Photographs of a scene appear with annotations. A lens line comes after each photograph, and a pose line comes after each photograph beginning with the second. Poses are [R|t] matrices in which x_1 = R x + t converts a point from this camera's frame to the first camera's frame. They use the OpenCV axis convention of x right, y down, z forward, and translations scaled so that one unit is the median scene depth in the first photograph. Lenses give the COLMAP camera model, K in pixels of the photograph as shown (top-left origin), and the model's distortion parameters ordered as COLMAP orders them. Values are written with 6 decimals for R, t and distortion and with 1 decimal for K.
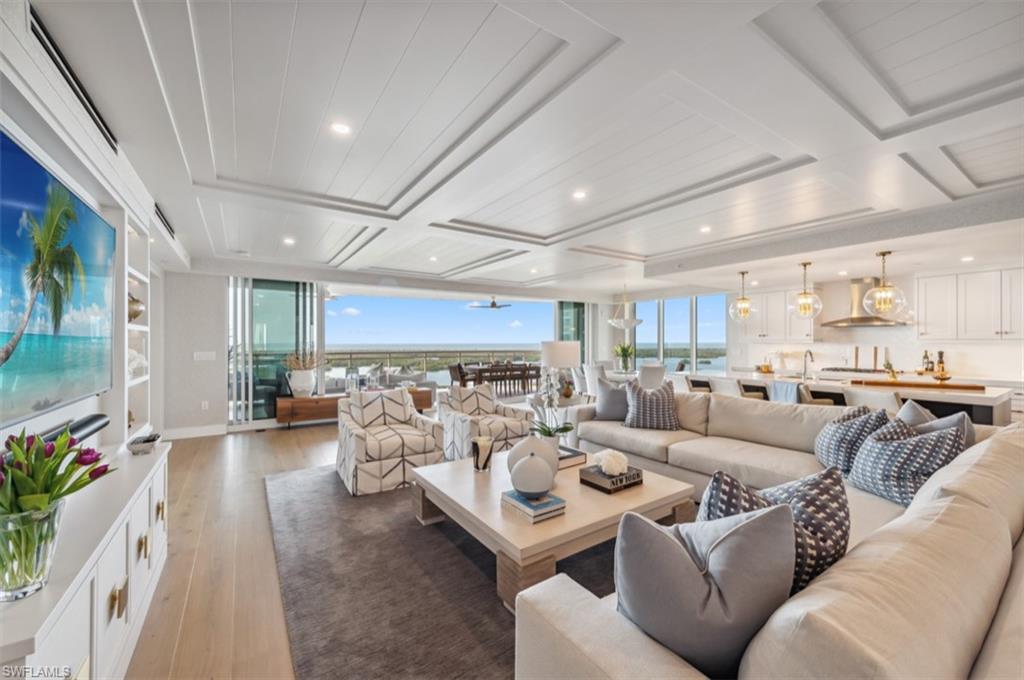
lens RADIAL K [[401.4, 0, 512.3], [0, 401.4, 340.2], [0, 0, 1]] dist [0.011409, -0.000890]
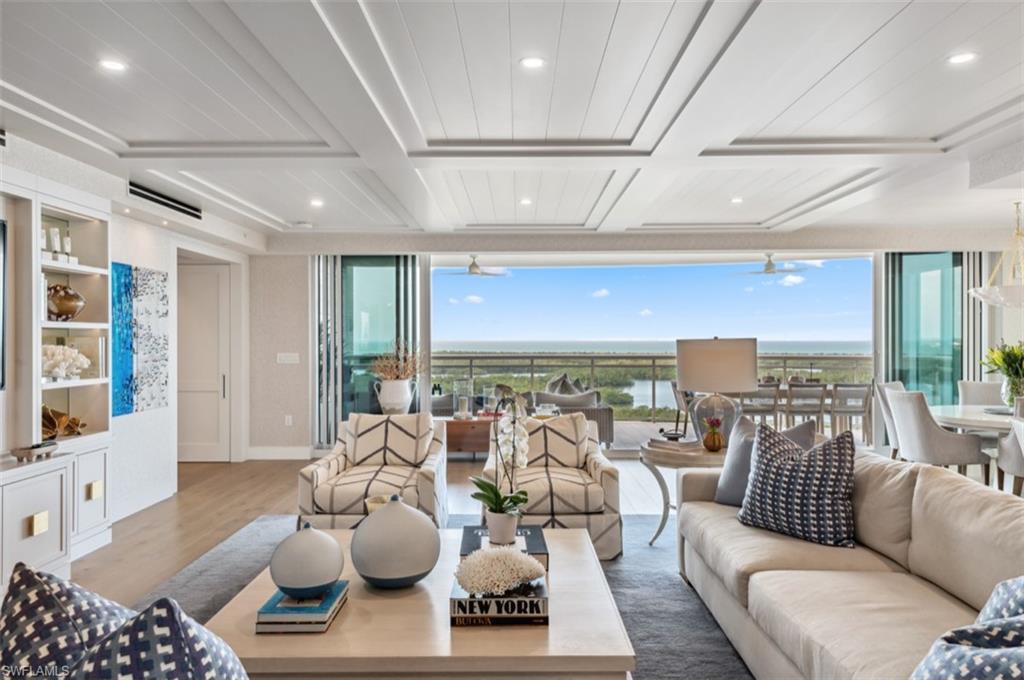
lens RADIAL K [[697.2, 0, 513.2], [0, 697.2, 337.6], [0, 0, 1]] dist [0.008002, -0.001426]
pose [[0.822060, -0.003110, -0.569393, 0.394614], [0.003291, 0.999994, -0.000711, 0.001599], [0.569392, -0.001290, 0.822065, 0.137393]]
